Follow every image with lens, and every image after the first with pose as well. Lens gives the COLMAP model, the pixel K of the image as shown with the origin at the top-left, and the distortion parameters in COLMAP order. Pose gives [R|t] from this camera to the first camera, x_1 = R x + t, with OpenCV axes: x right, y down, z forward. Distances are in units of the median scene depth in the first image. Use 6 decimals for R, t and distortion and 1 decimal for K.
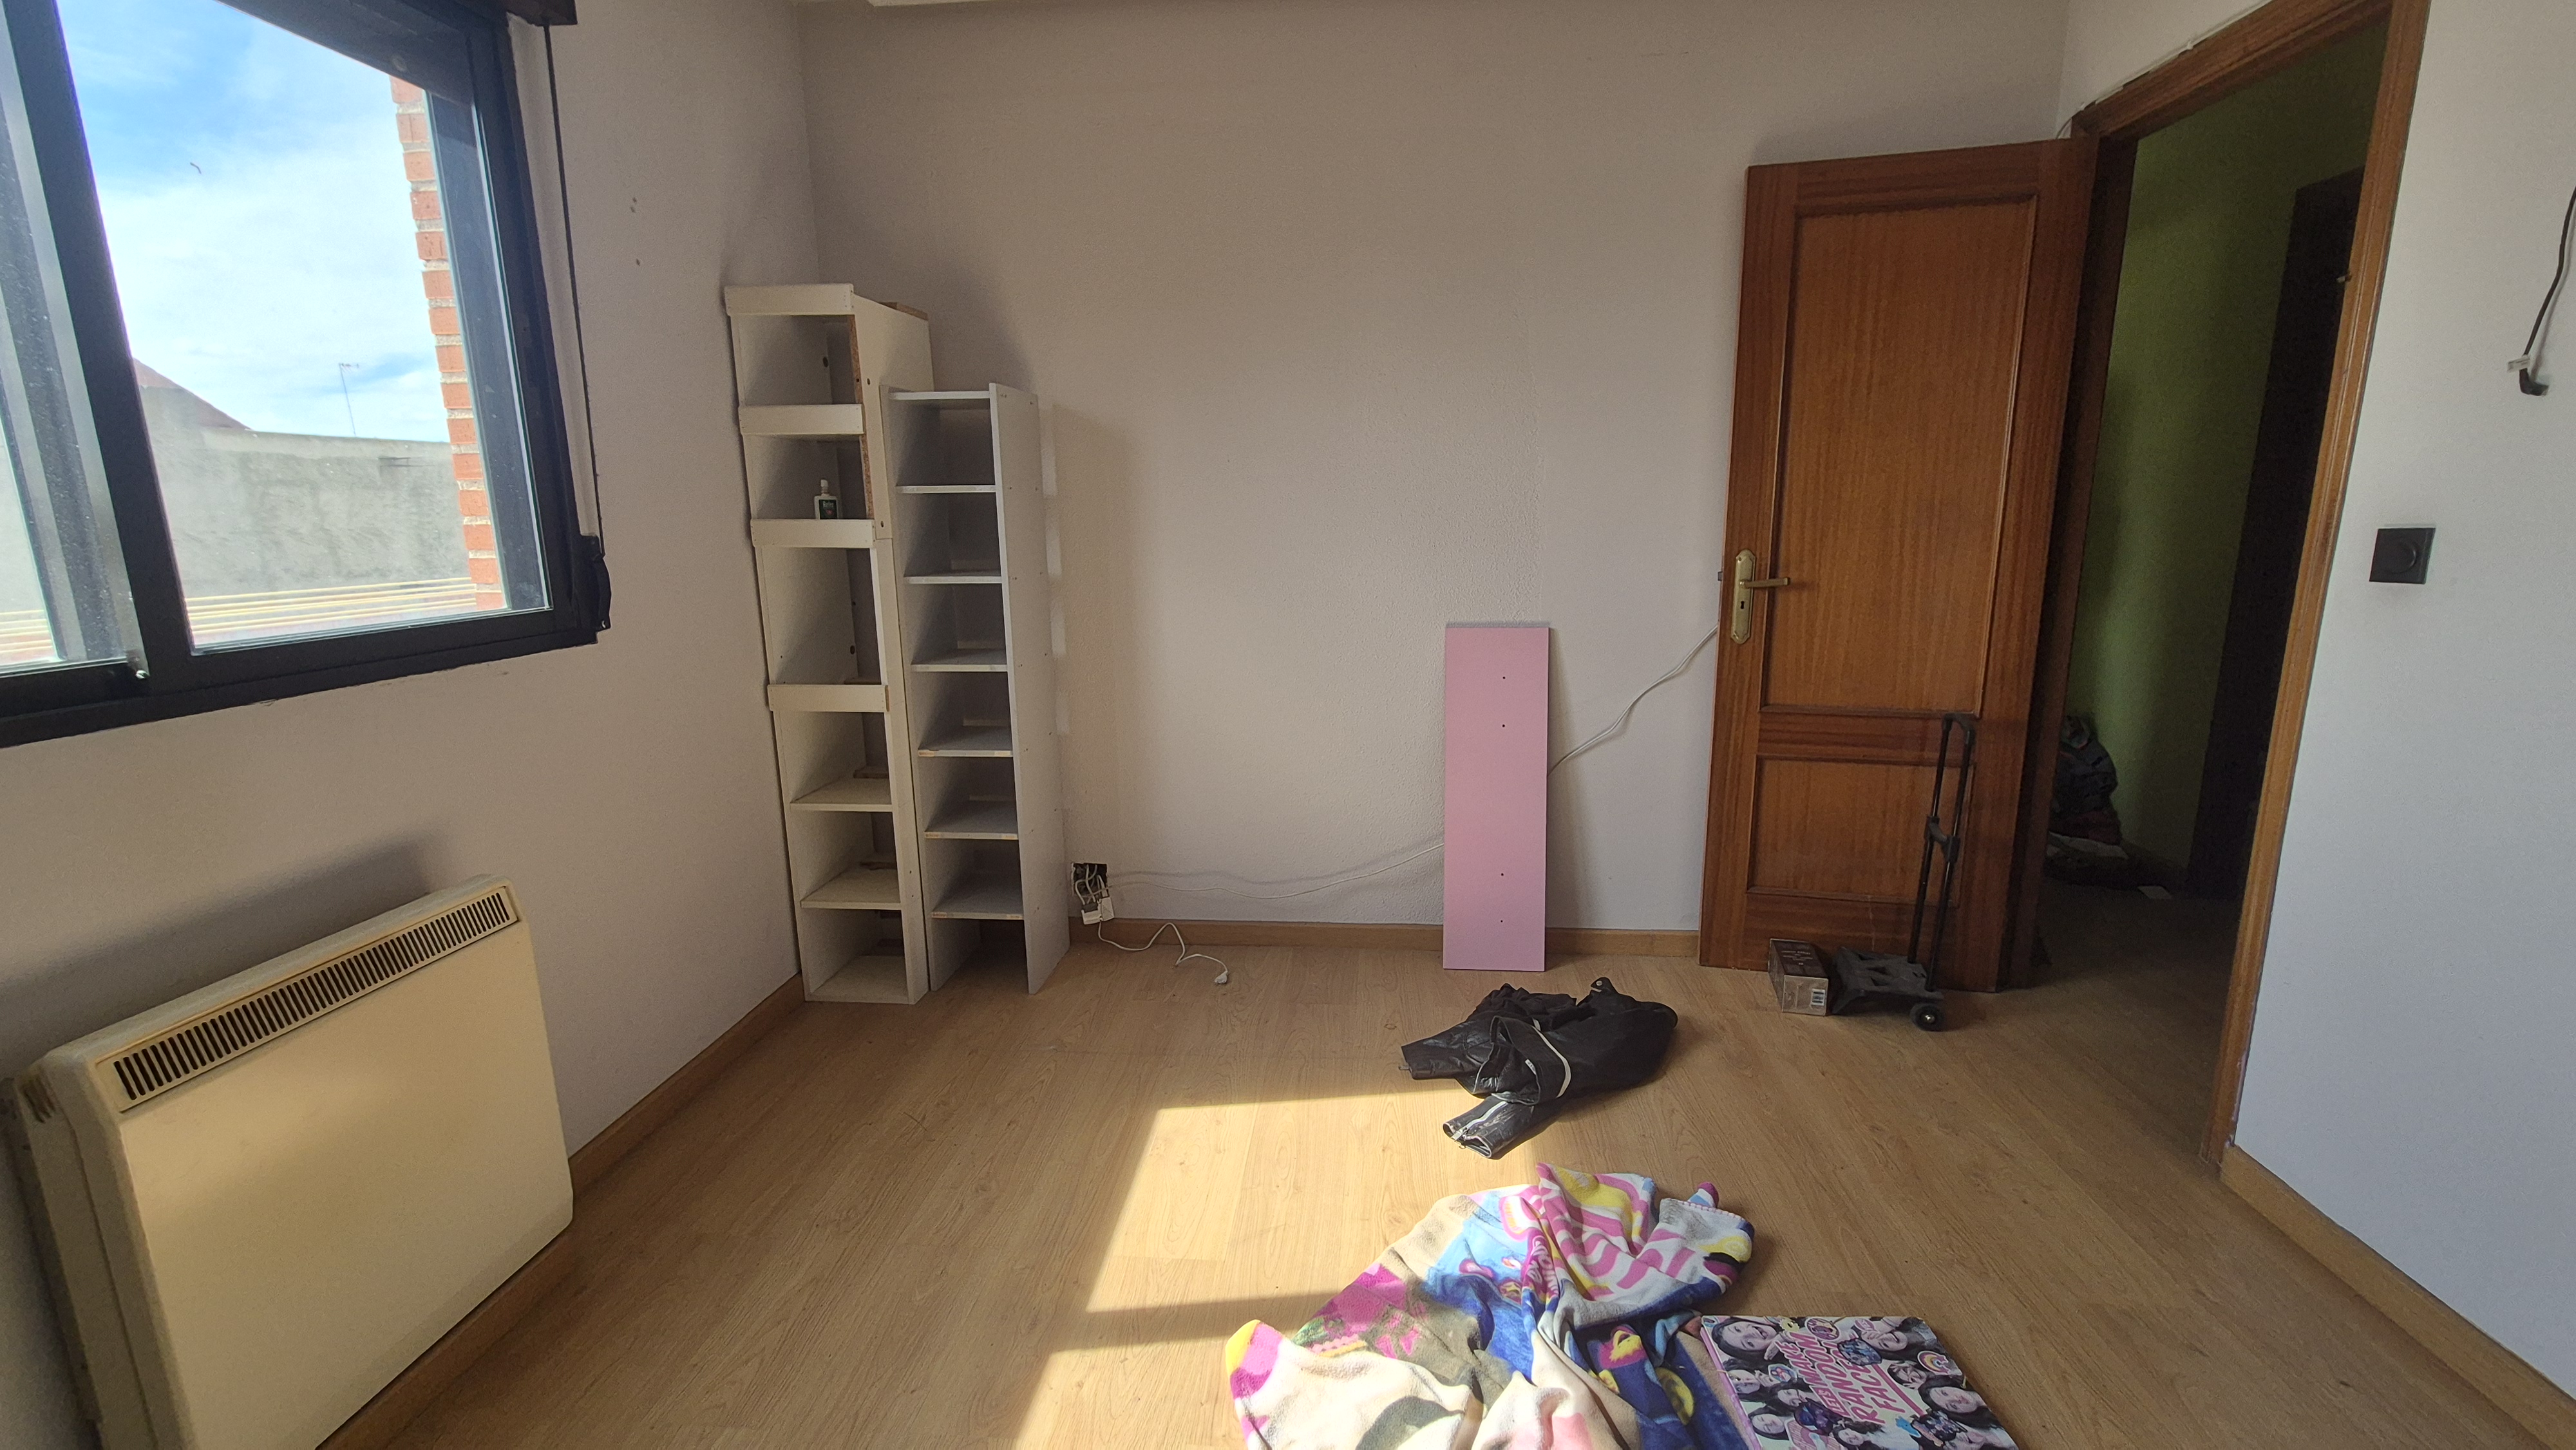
lens RADIAL K [[1061.8, 0, 1305.5], [0, 1061.8, 716.8], [0, 0, 1]] dist [0.002216, 0.002680]
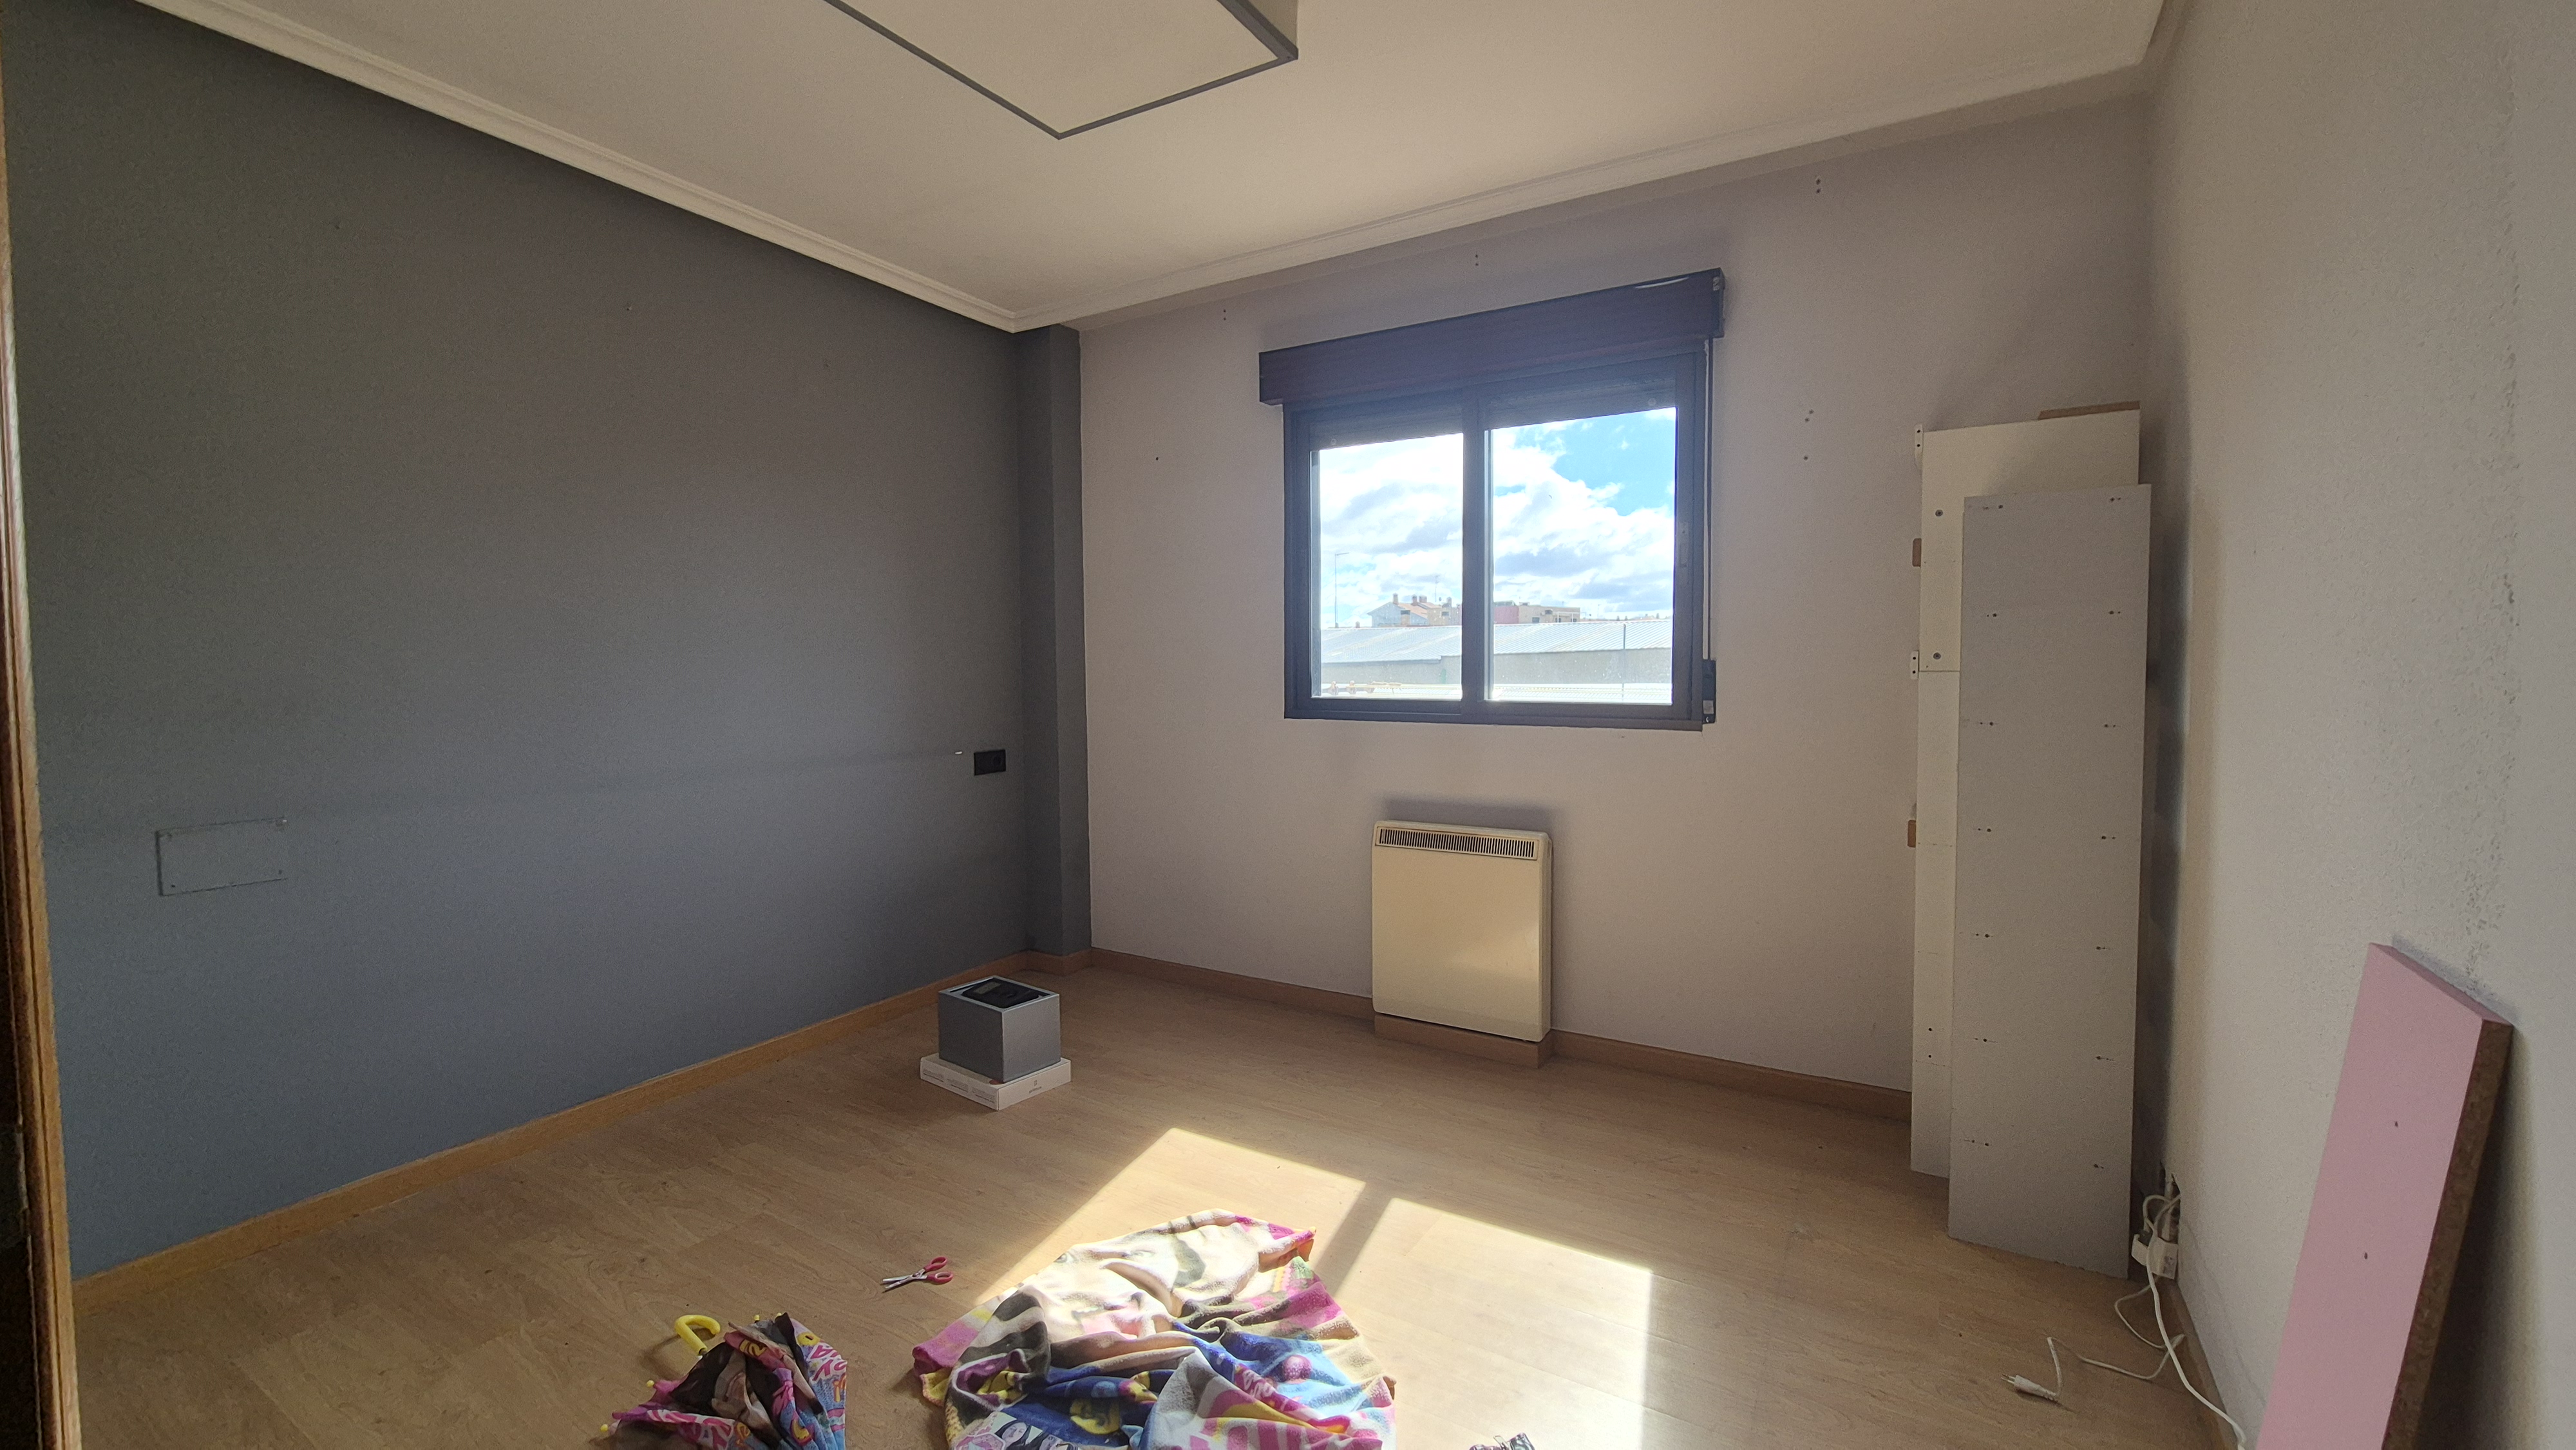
lens RADIAL K [[1061.8, 0, 1281.8], [0, 1061.8, 714.7], [0, 0, 1]] dist [0.002216, 0.002680]
pose [[-0.461828, 0.058071, -0.885067, 0.731048], [-0.167744, 0.974129, 0.151443, -0.175897], [0.870963, 0.218405, -0.440139, 0.914232]]
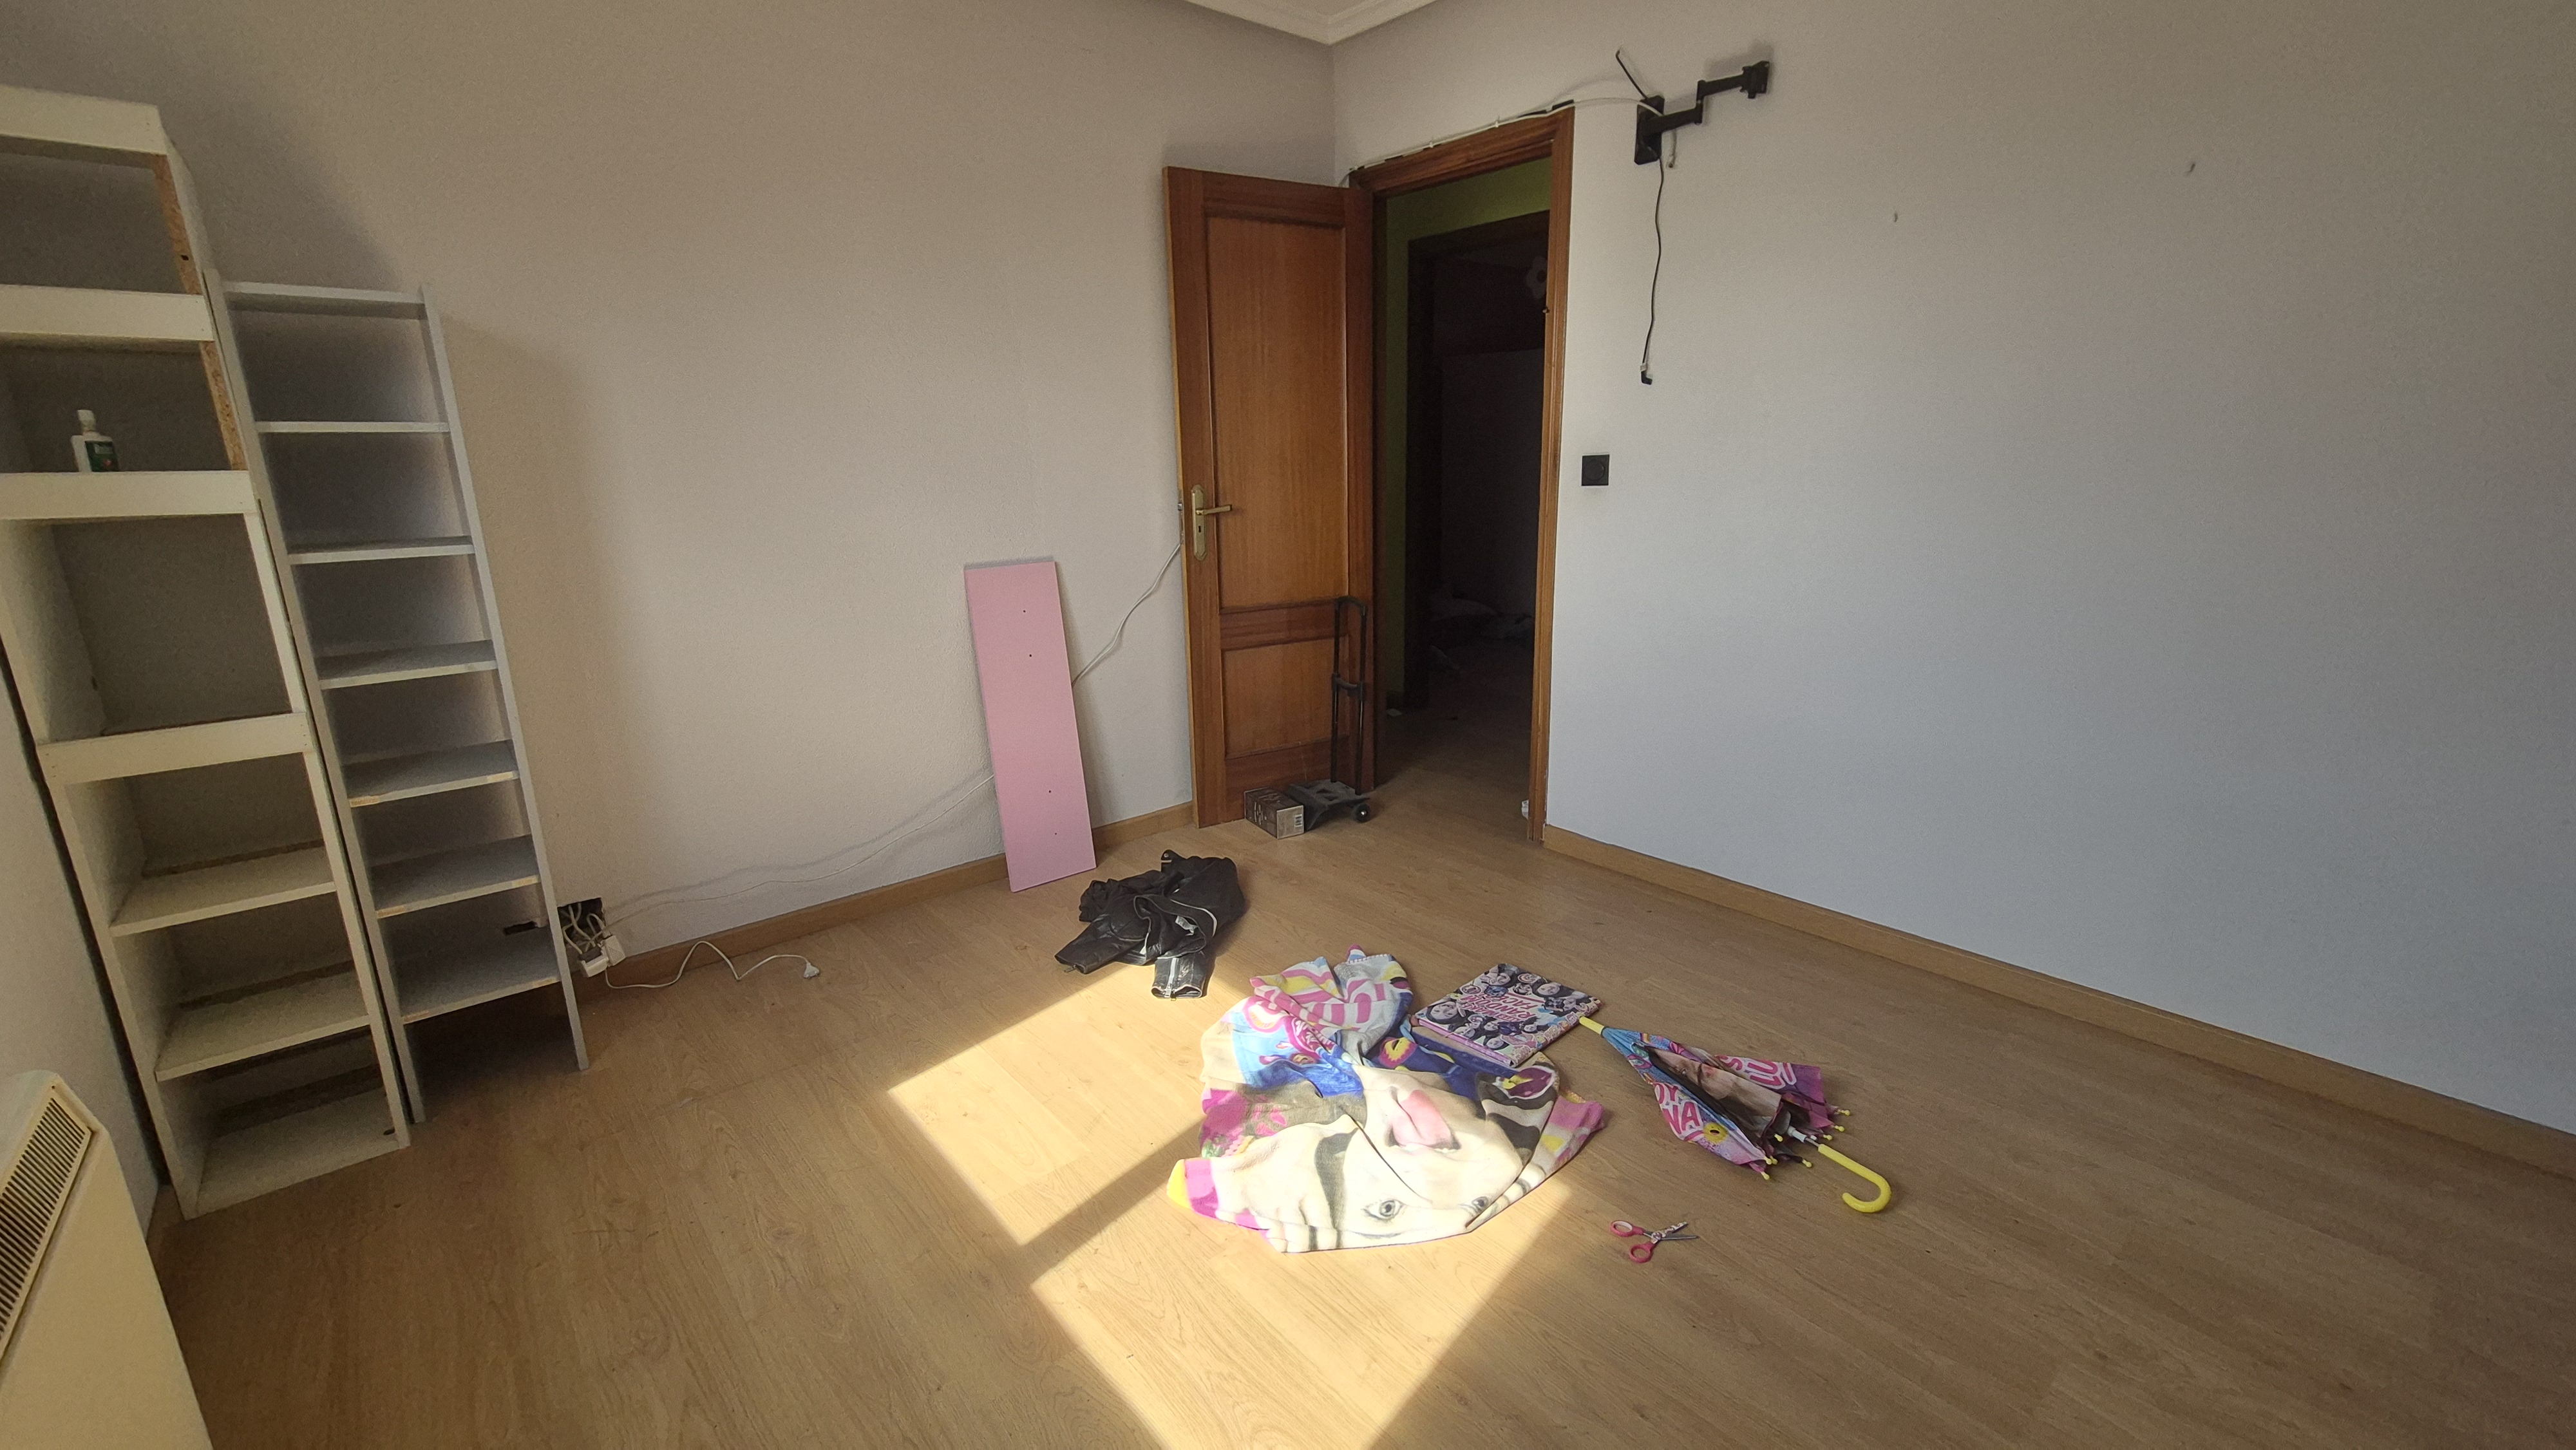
lens RADIAL K [[1061.8, 0, 1295.7], [0, 1061.8, 713.3], [0, 0, 1]] dist [0.002216, 0.002680]
pose [[0.698555, -0.177081, 0.693299, -0.431460], [0.151013, 0.983556, 0.099060, -0.000125], [-0.699440, 0.035498, 0.713809, 0.051631]]
